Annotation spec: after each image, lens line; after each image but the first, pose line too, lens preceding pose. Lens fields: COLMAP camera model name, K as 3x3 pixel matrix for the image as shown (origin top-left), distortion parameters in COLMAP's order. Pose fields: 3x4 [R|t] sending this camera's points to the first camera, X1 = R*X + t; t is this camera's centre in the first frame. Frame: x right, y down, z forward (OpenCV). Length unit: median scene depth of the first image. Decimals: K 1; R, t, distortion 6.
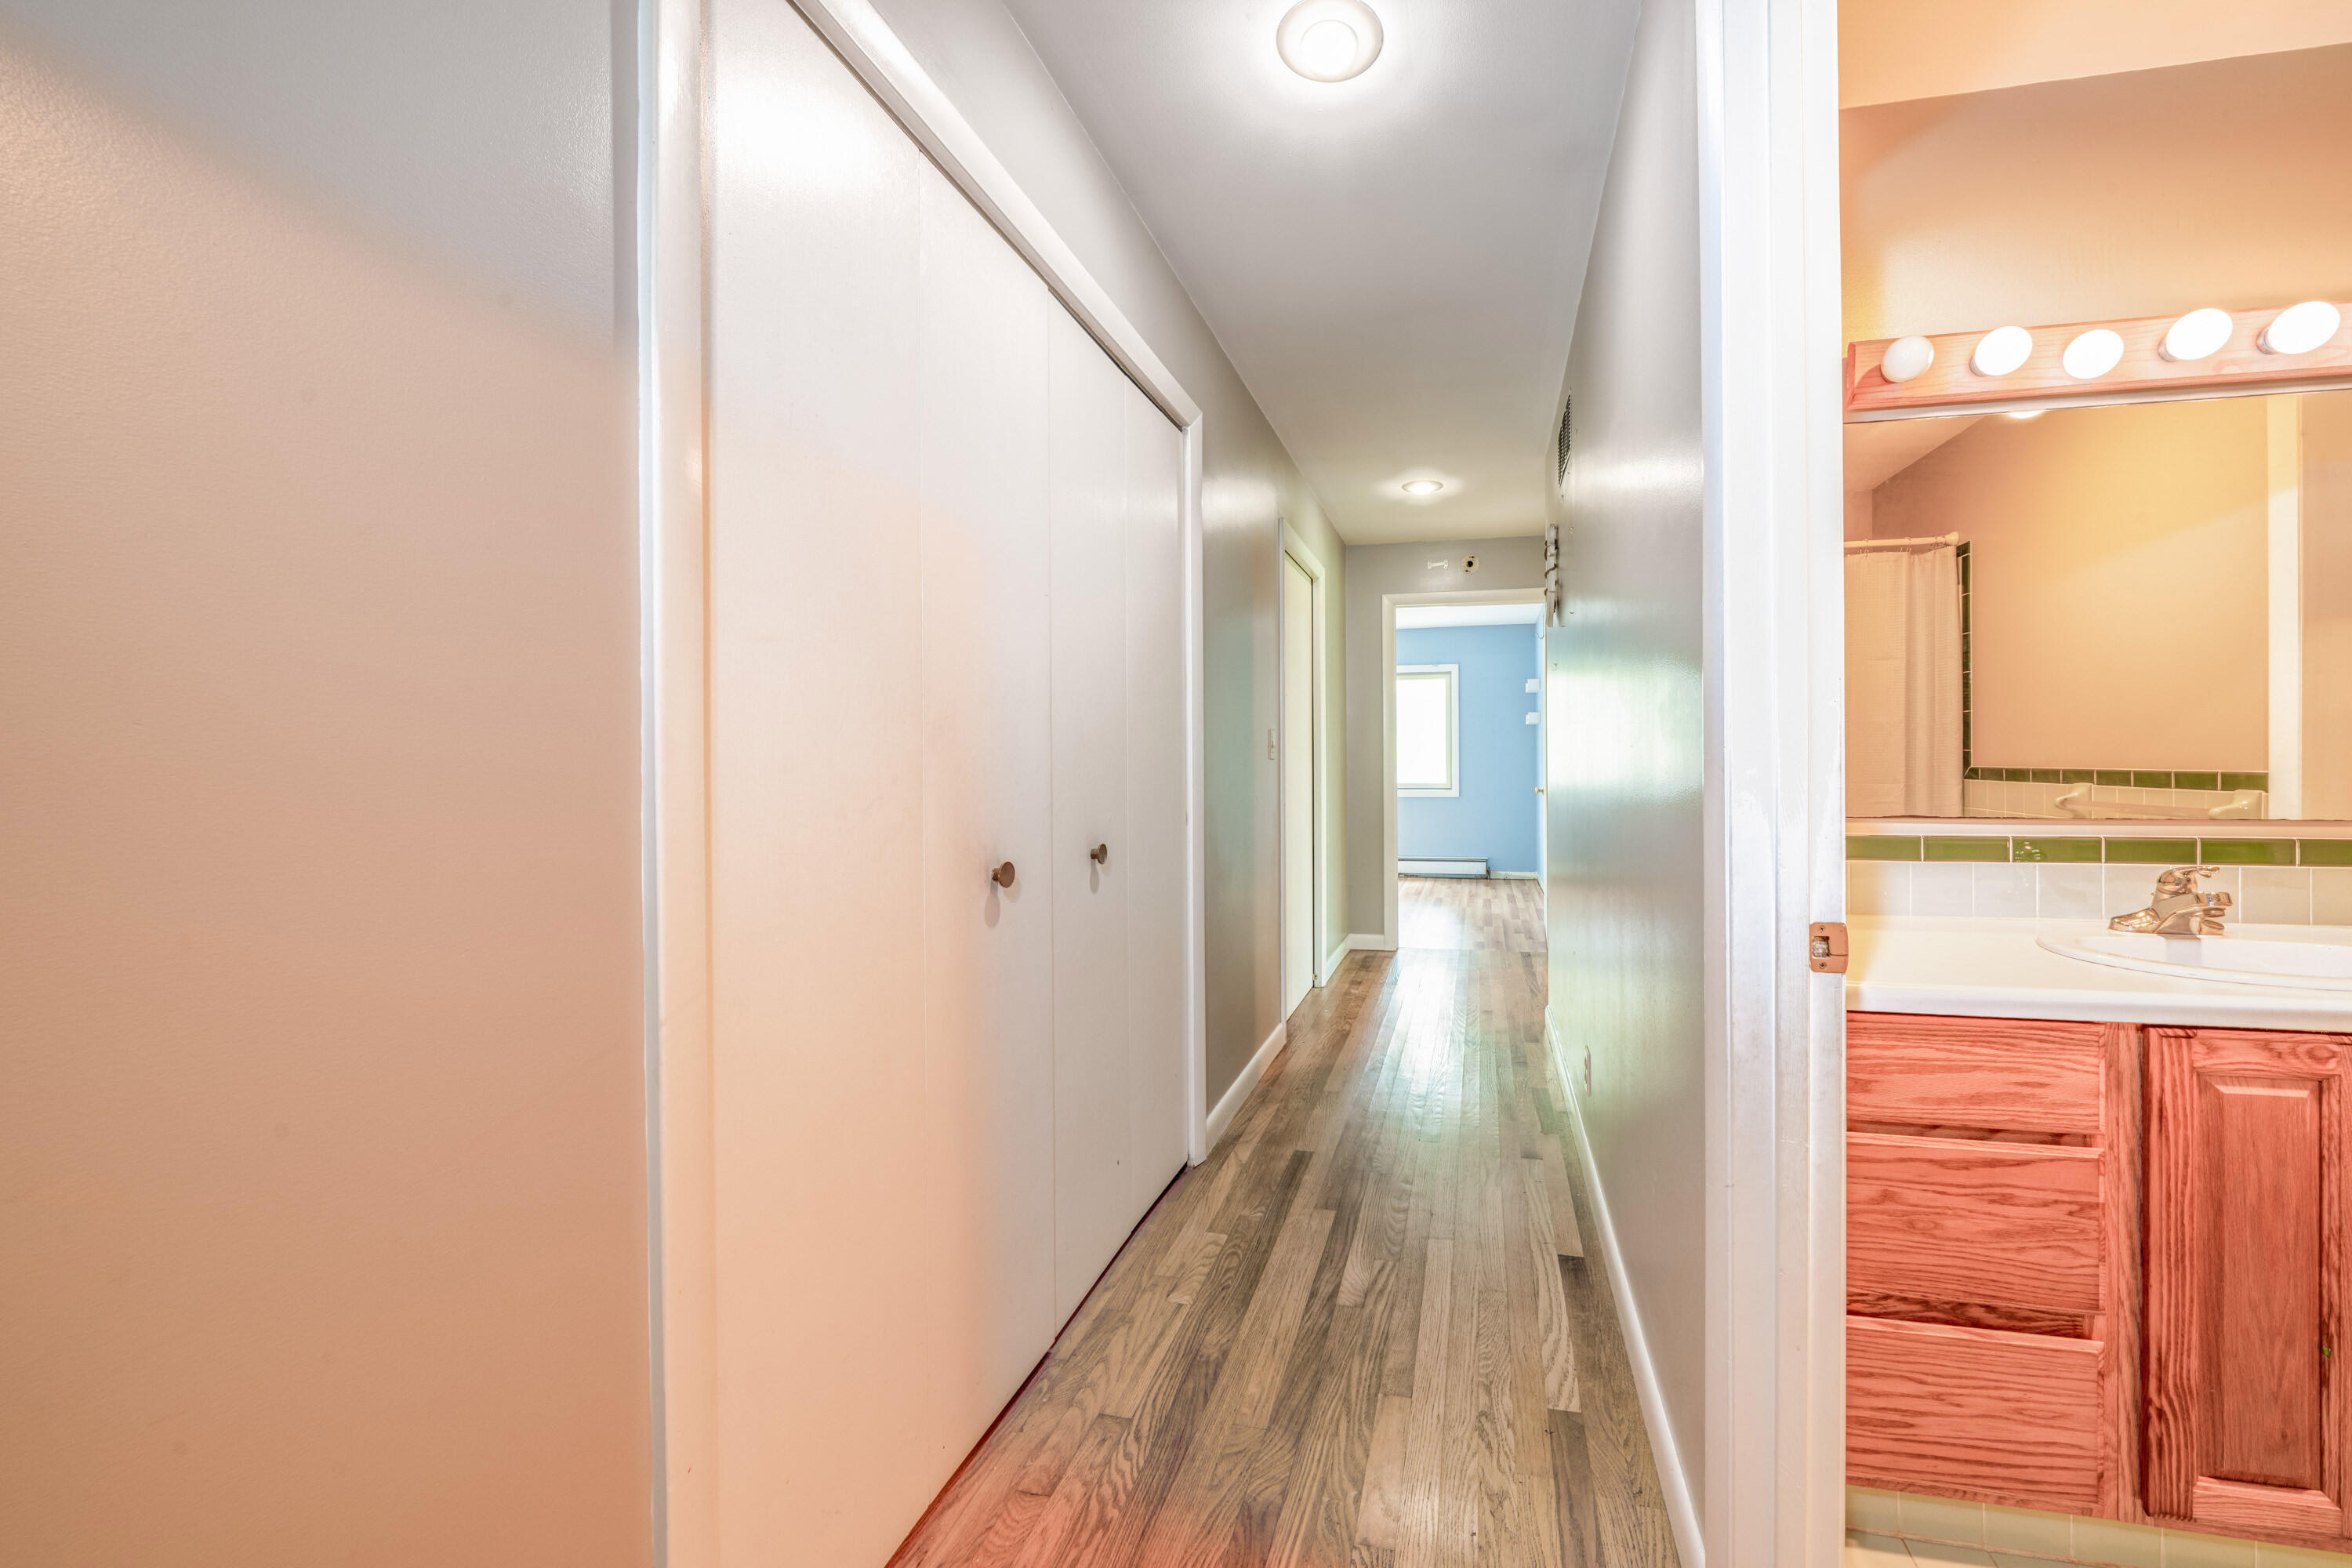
lens RADIAL K [[979.7, 0, 1174.3], [0, 979.7, 760.0], [0, 0, 1]] dist [-0.003780, 0.001376]
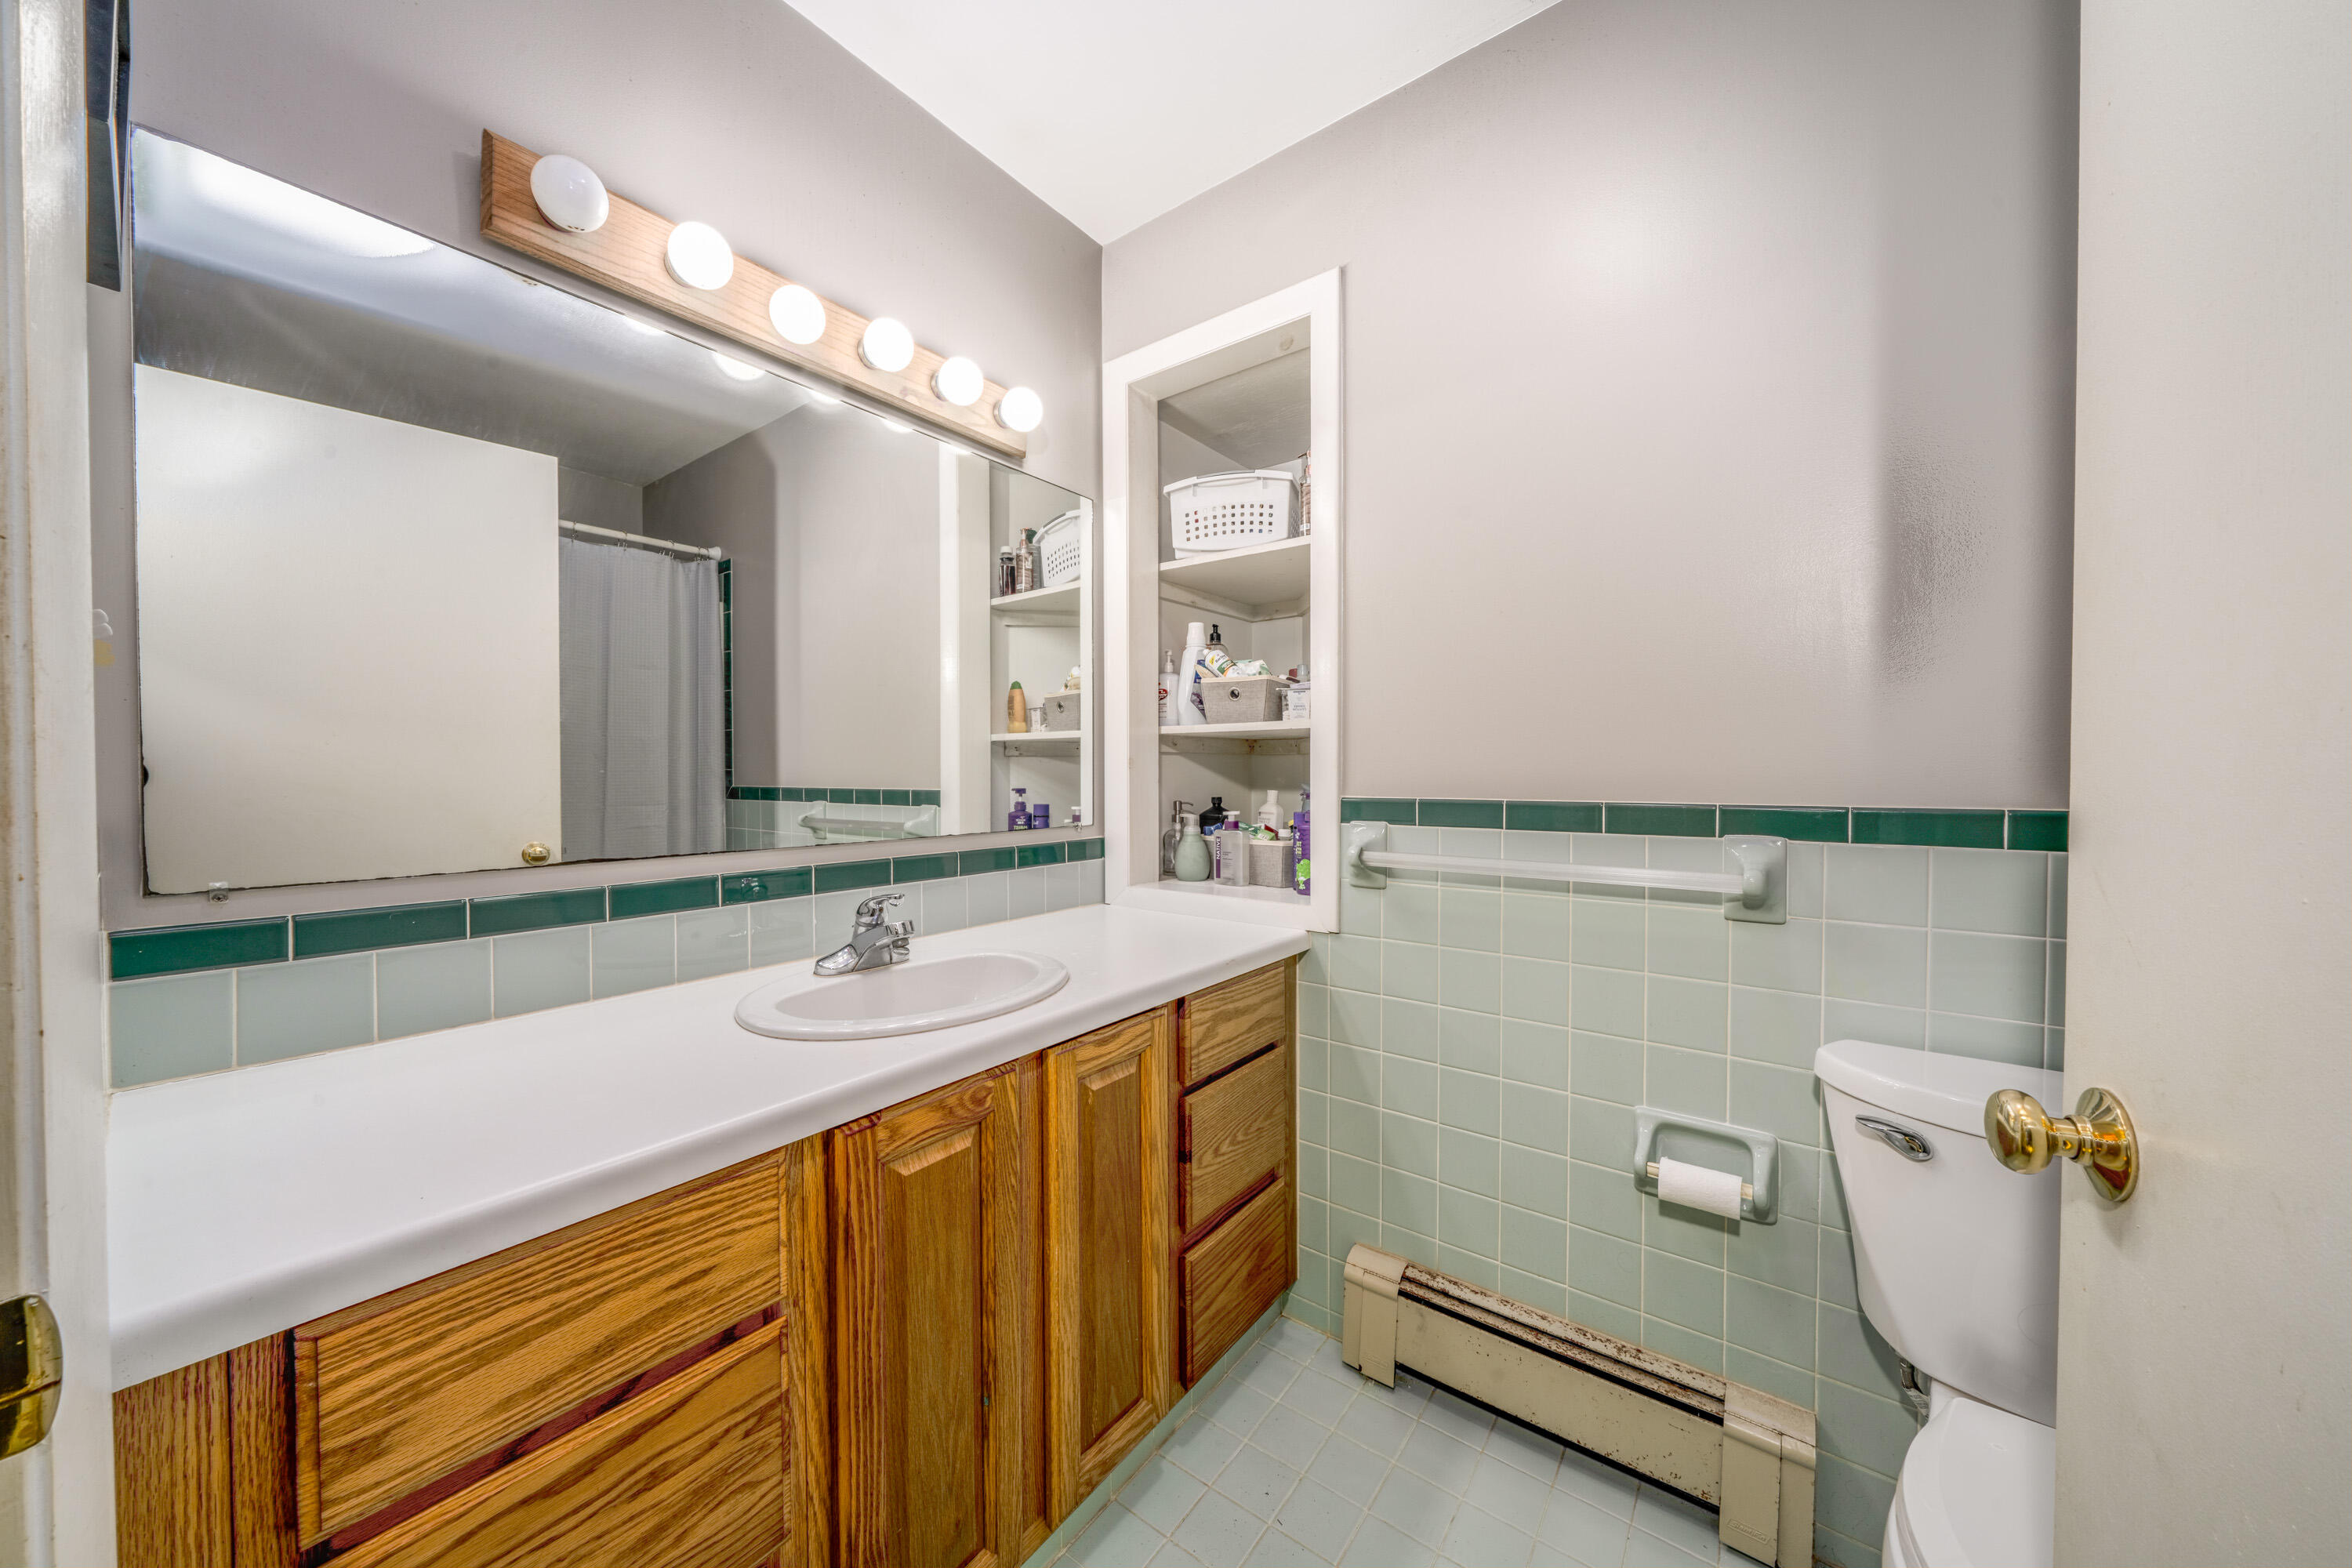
lens RADIAL K [[815.4, 0, 1171.5], [0, 815.4, 782.1], [0, 0, 1]] dist [-0.006766, 0.000549]
pose [[0.437787, -0.007060, 0.899051, 0.529286], [0.004127, 0.999974, 0.005844, -0.000959], [-0.899069, 0.001152, 0.437805, 0.471412]]
